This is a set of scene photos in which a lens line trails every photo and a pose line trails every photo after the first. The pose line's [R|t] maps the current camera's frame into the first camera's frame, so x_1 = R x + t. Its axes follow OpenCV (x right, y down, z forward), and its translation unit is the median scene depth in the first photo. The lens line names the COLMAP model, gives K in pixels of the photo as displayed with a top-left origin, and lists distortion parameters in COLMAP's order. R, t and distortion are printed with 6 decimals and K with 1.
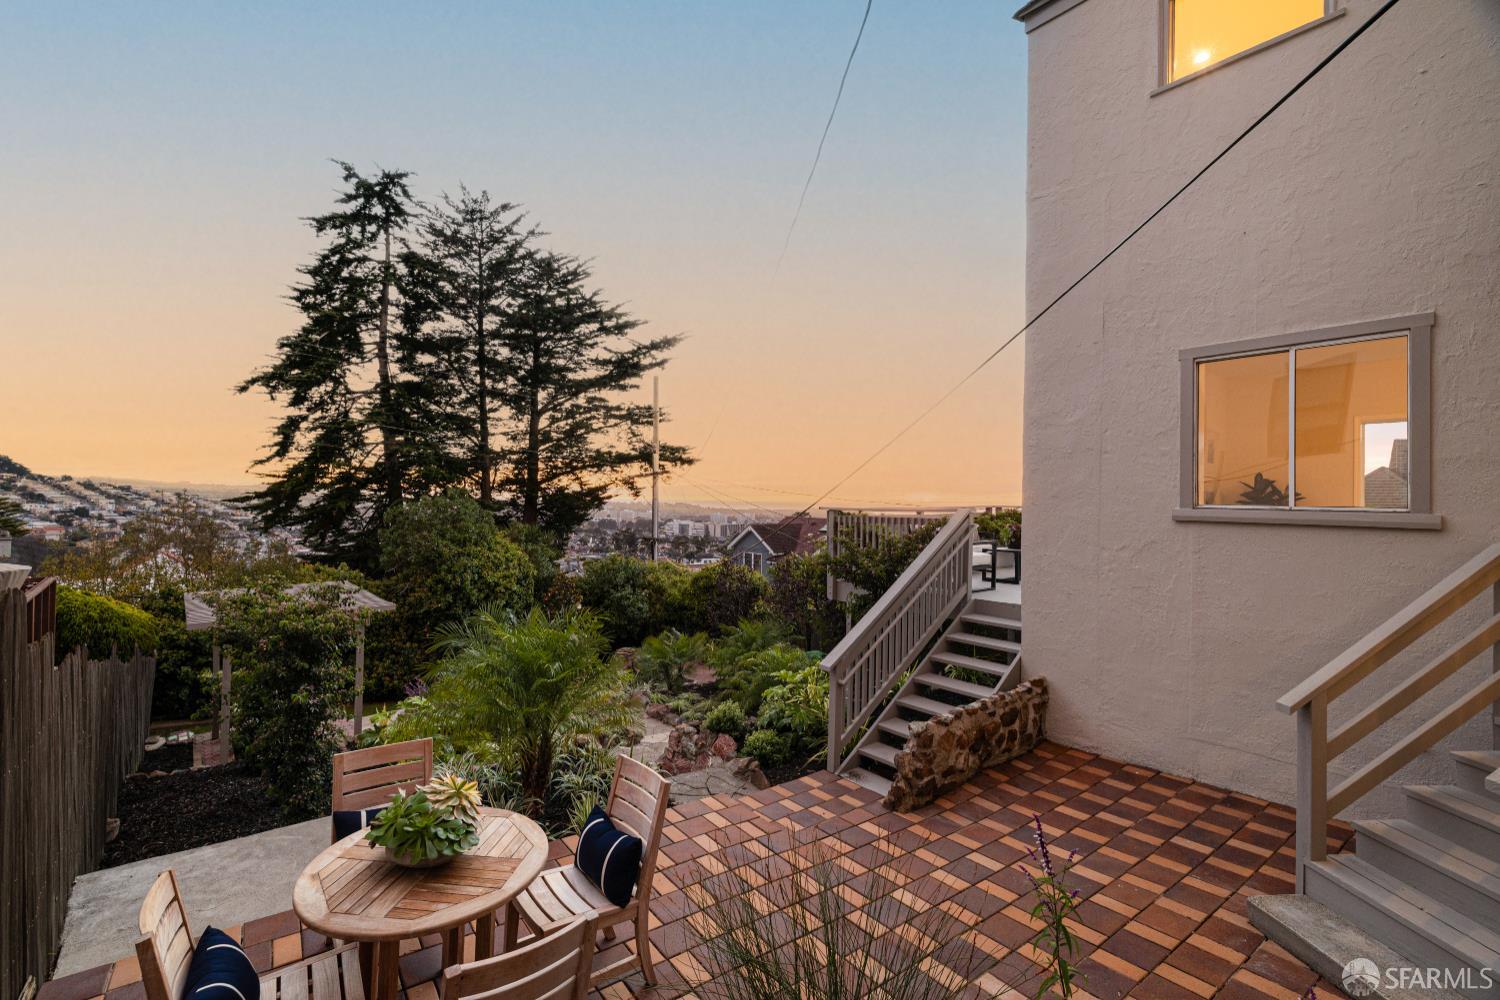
lens RADIAL K [[648.0, 0, 753.0], [0, 648.0, 491.2], [0, 0, 1]] dist [0.004185, -0.000216]
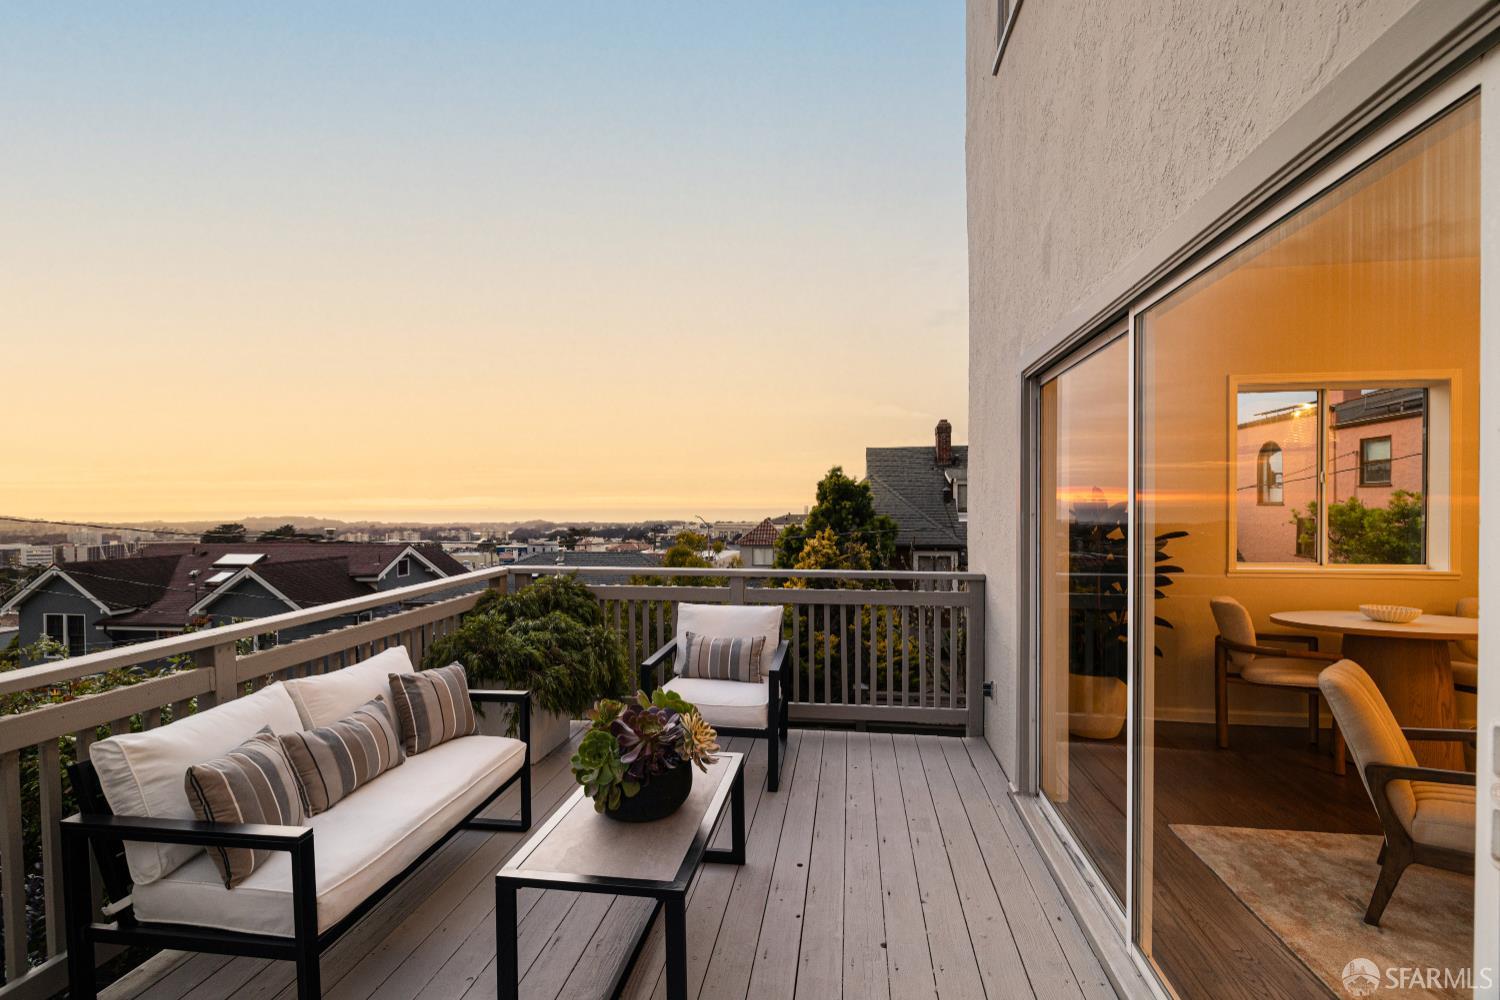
lens RADIAL K [[669.7, 0, 746.6], [0, 669.7, 503.9], [0, 0, 1]] dist [-0.006933, 0.001531]
pose [[0.743462, -0.022918, 0.668385, 0.094607], [0.012435, 0.999714, 0.020447, -0.009544], [-0.668662, -0.006891, 0.743534, 0.266593]]
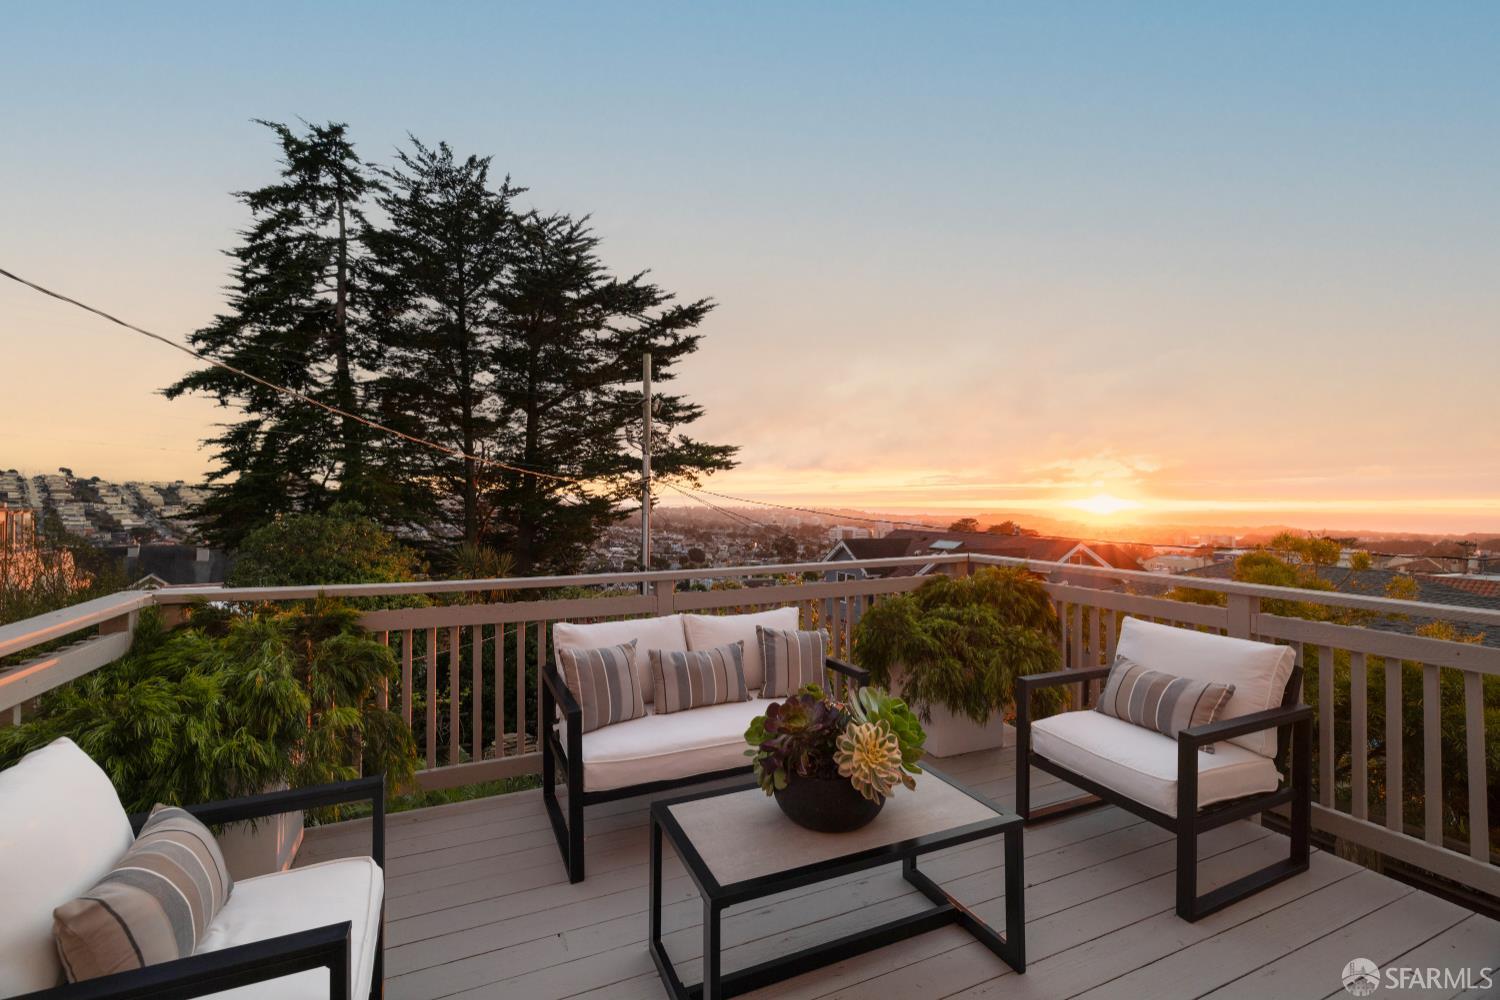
lens RADIAL K [[648.0, 0, 751.1], [0, 648.0, 497.7], [0, 0, 1]] dist [0.004185, -0.000216]
pose [[0.967650, -0.009252, -0.252126, 0.153759], [0.009414, 0.999956, -0.000565, -0.004998], [0.252120, -0.001827, 0.967694, 0.264871]]
